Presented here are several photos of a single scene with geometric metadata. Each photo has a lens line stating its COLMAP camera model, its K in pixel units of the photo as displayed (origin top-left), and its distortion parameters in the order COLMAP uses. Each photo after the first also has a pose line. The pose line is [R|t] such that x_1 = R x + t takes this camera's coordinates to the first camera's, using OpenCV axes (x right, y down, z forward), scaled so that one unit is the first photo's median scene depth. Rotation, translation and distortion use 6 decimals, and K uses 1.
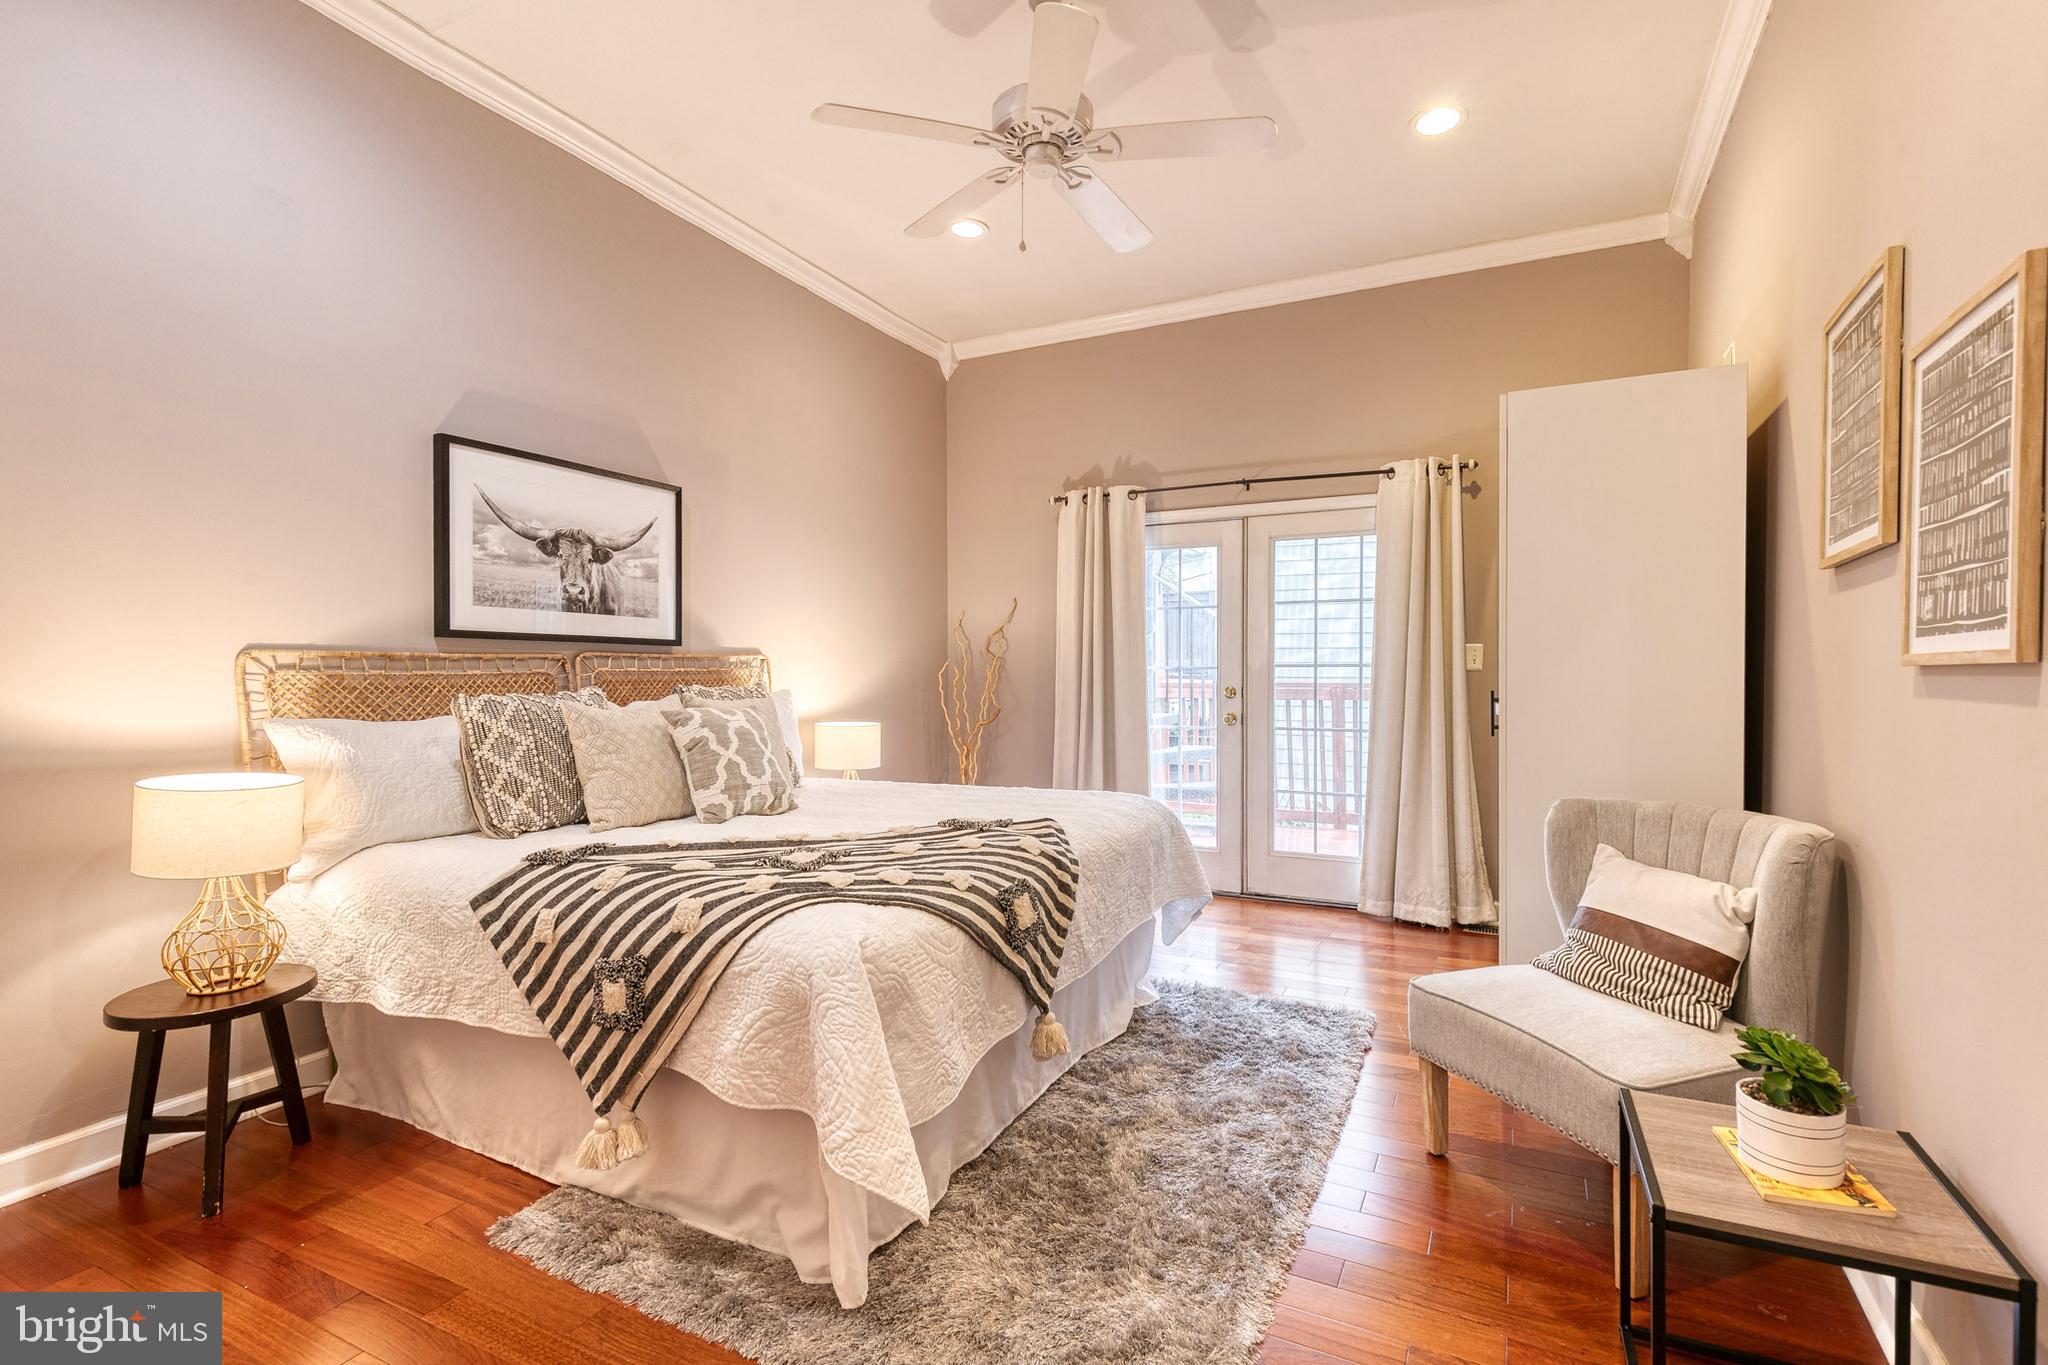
lens RADIAL K [[938.7, 0, 1036.9], [0, 938.7, 687.3], [0, 0, 1]] dist [0.014225, -0.001733]
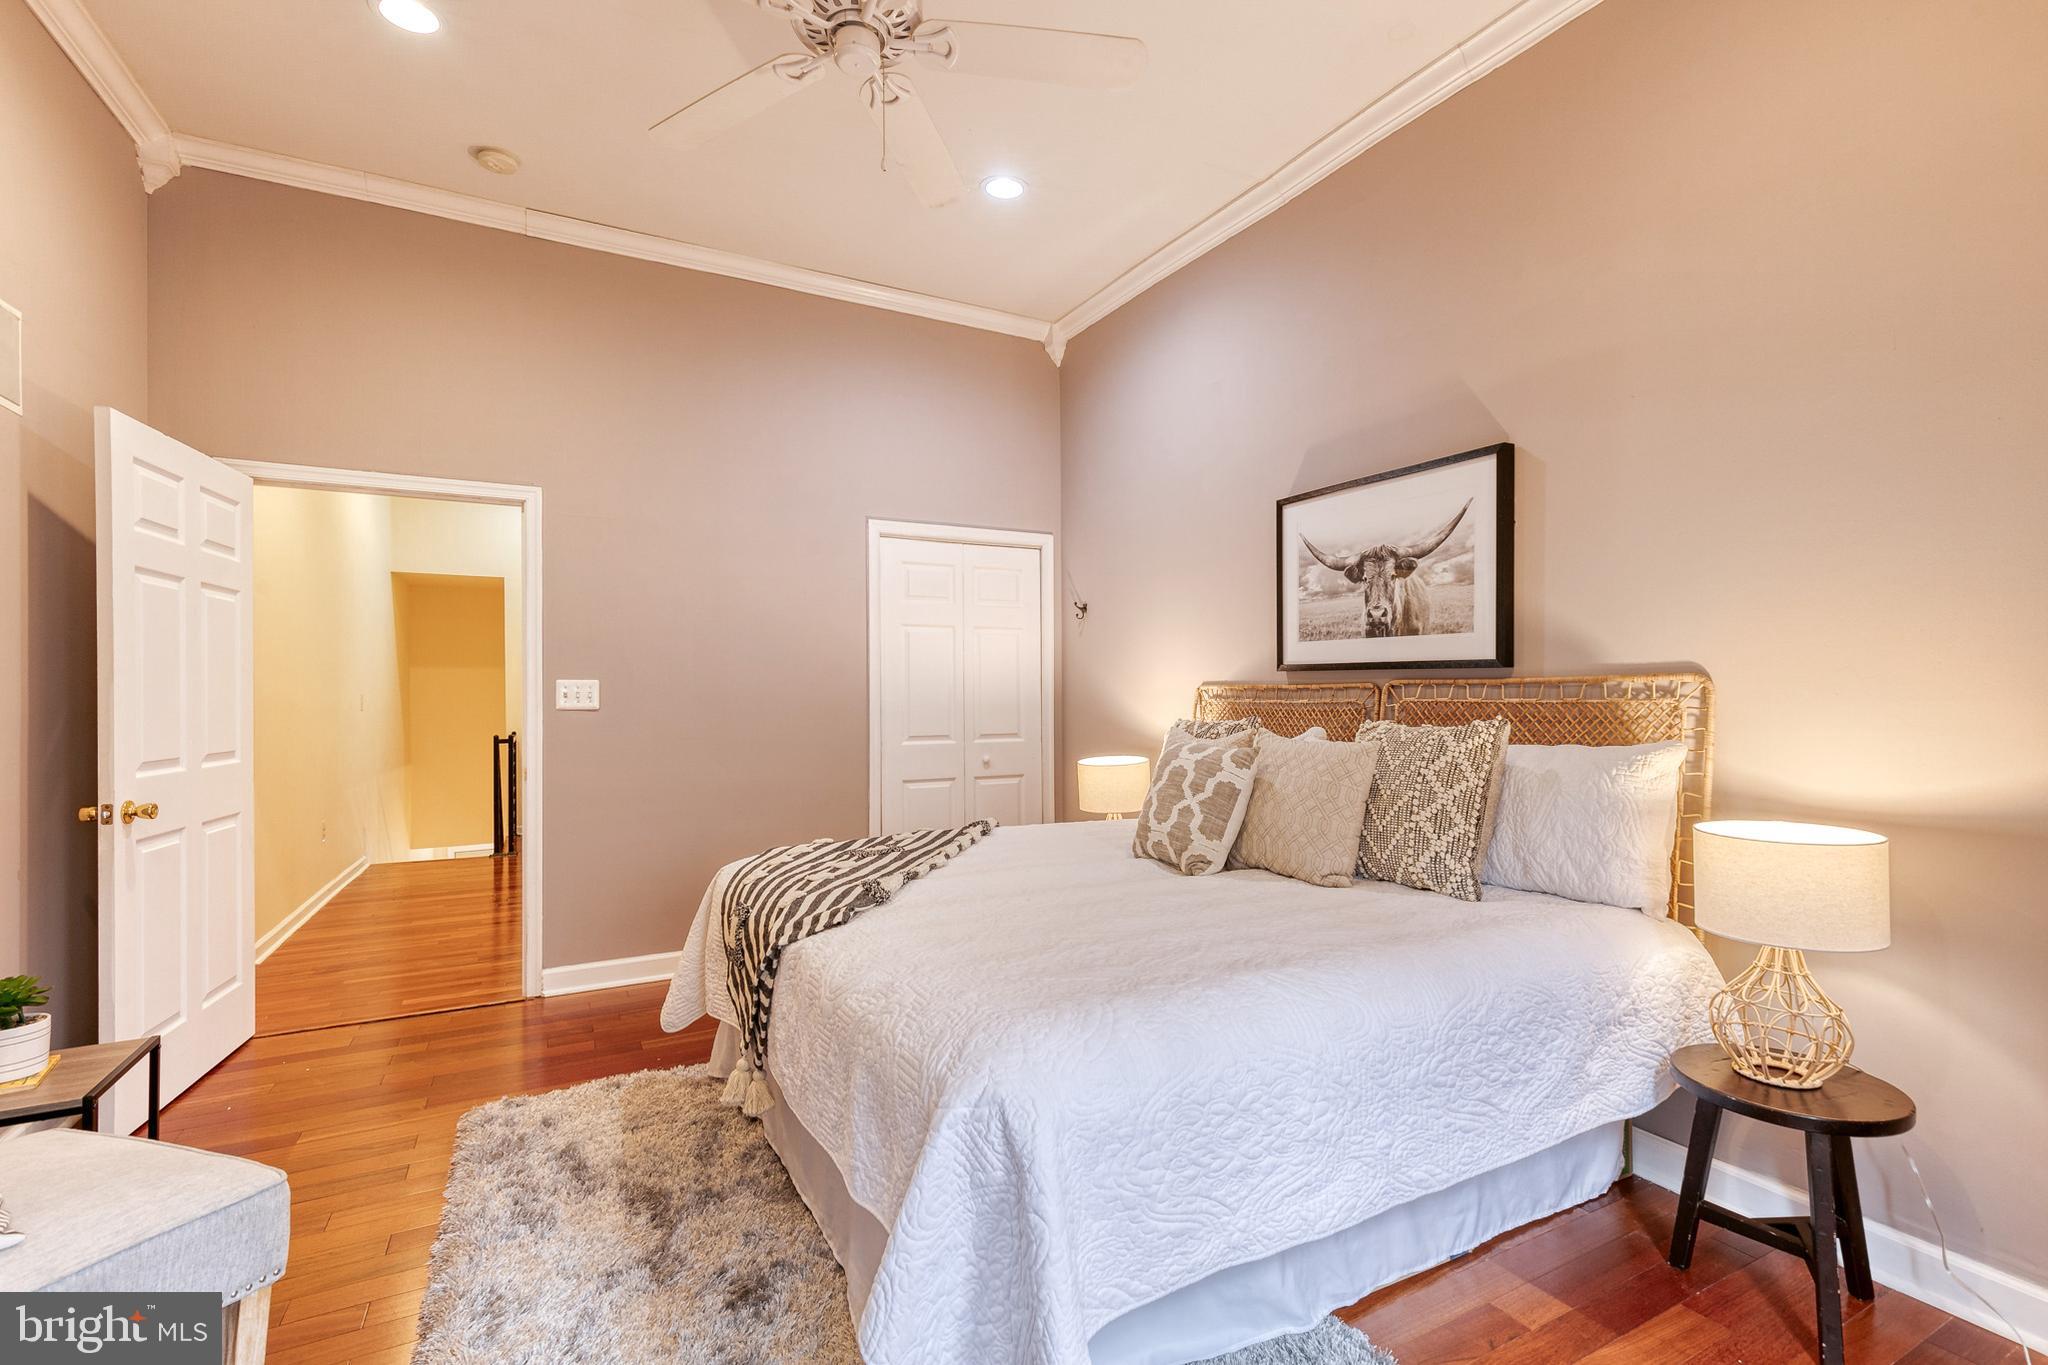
lens RADIAL K [[938.7, 0, 1036.9], [0, 938.7, 687.3], [0, 0, 1]] dist [0.014225, -0.001733]
pose [[-0.573271, 0.001157, -0.819365, 0.449418], [-0.008945, 0.999931, 0.007670, -0.034692], [0.819317, 0.011726, -0.573221, 1.249183]]
